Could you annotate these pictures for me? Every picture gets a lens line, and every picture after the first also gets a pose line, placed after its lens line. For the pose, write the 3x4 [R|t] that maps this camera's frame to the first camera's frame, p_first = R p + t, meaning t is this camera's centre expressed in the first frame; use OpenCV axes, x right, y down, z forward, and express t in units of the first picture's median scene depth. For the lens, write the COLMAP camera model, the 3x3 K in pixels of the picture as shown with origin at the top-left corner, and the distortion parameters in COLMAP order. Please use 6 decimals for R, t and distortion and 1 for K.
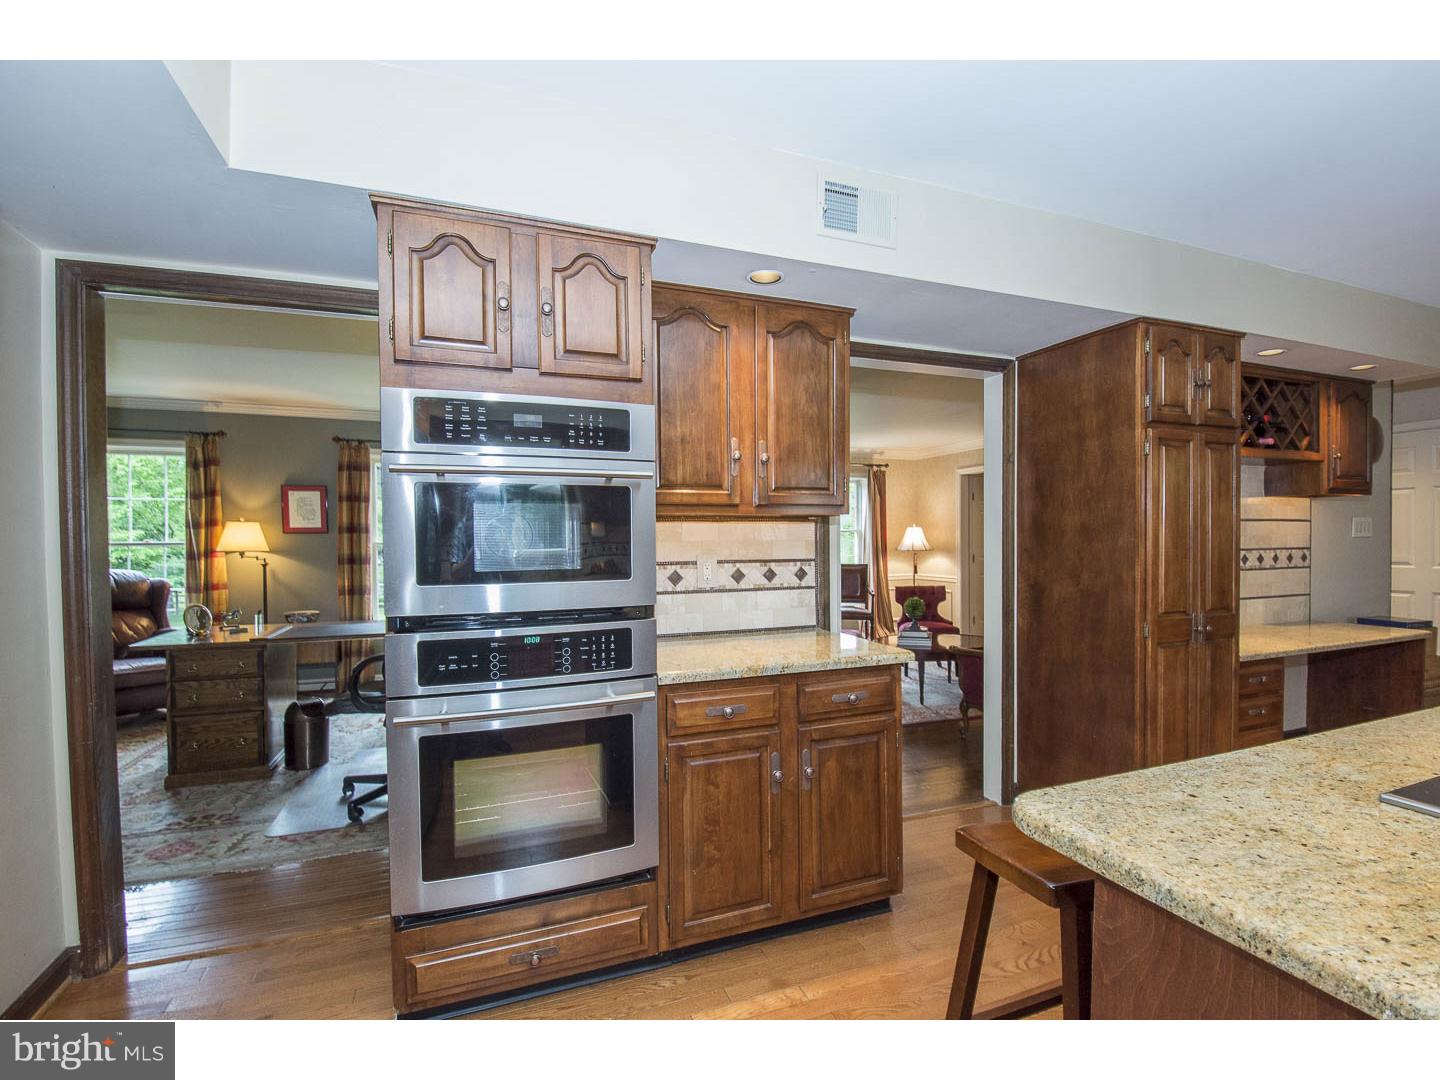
lens RADIAL K [[627.0, 0, 722.2], [0, 627.0, 547.2], [0, 0, 1]] dist [-0.023313, -0.000963]
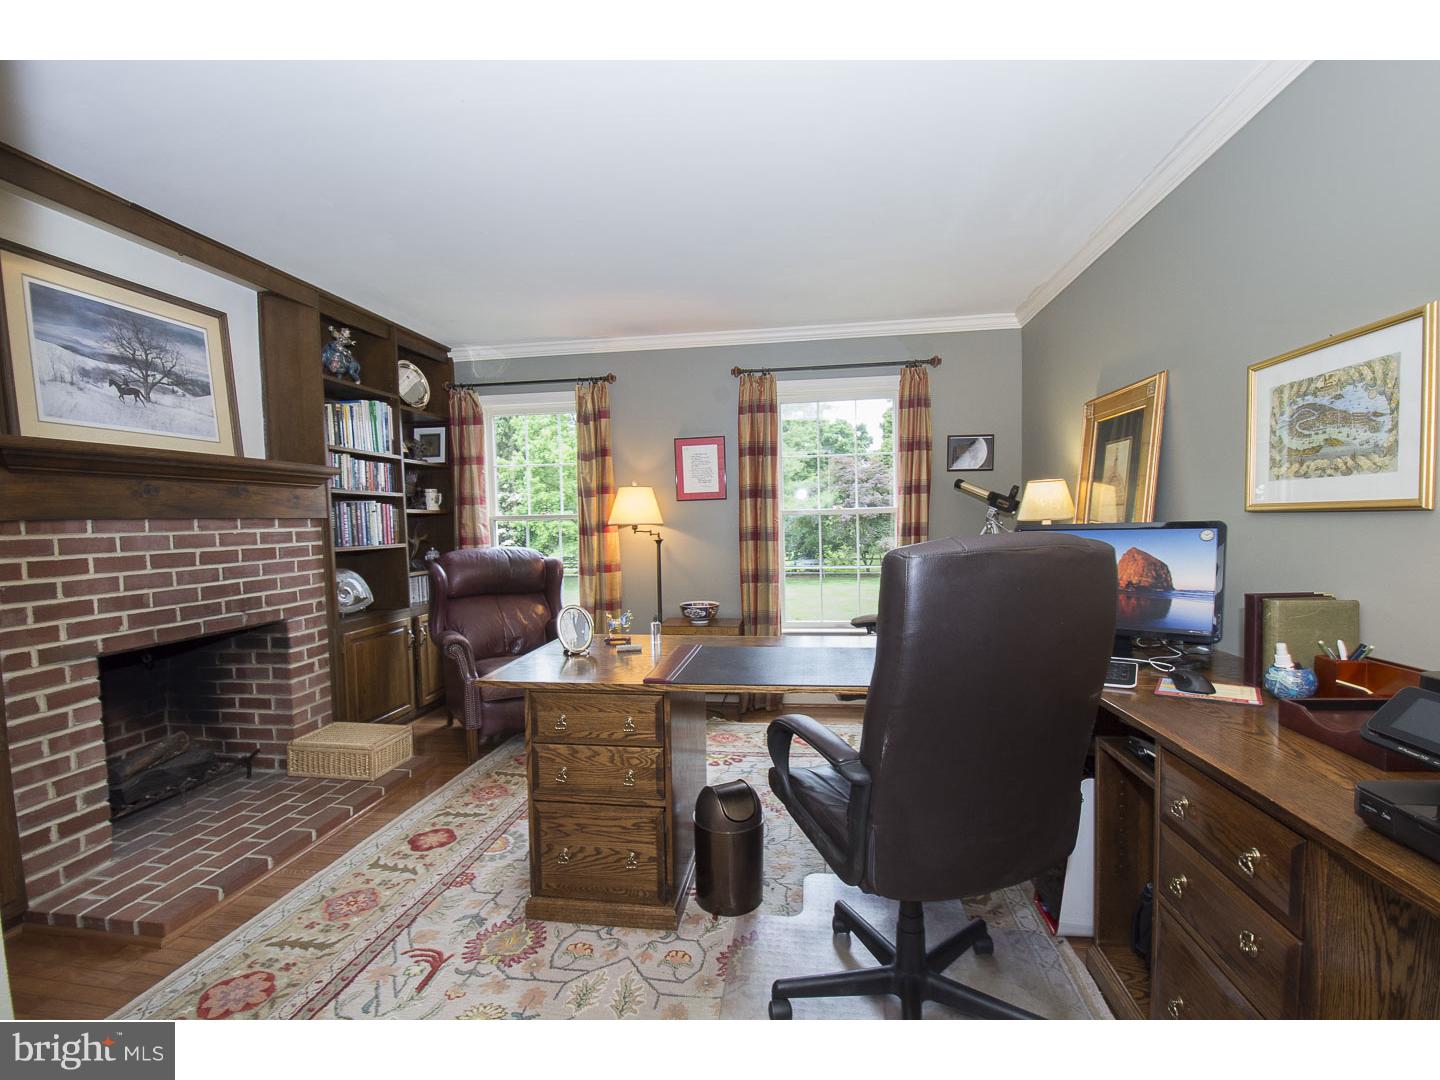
lens RADIAL K [[627.0, 0, 718.2], [0, 627.0, 547.3], [0, 0, 1]] dist [-0.023313, -0.000963]
pose [[0.860024, 0.006754, -0.510208, -0.273995], [0.012909, 0.999304, 0.034988, 0.009618], [0.510089, -0.036677, 0.859339, 0.362232]]
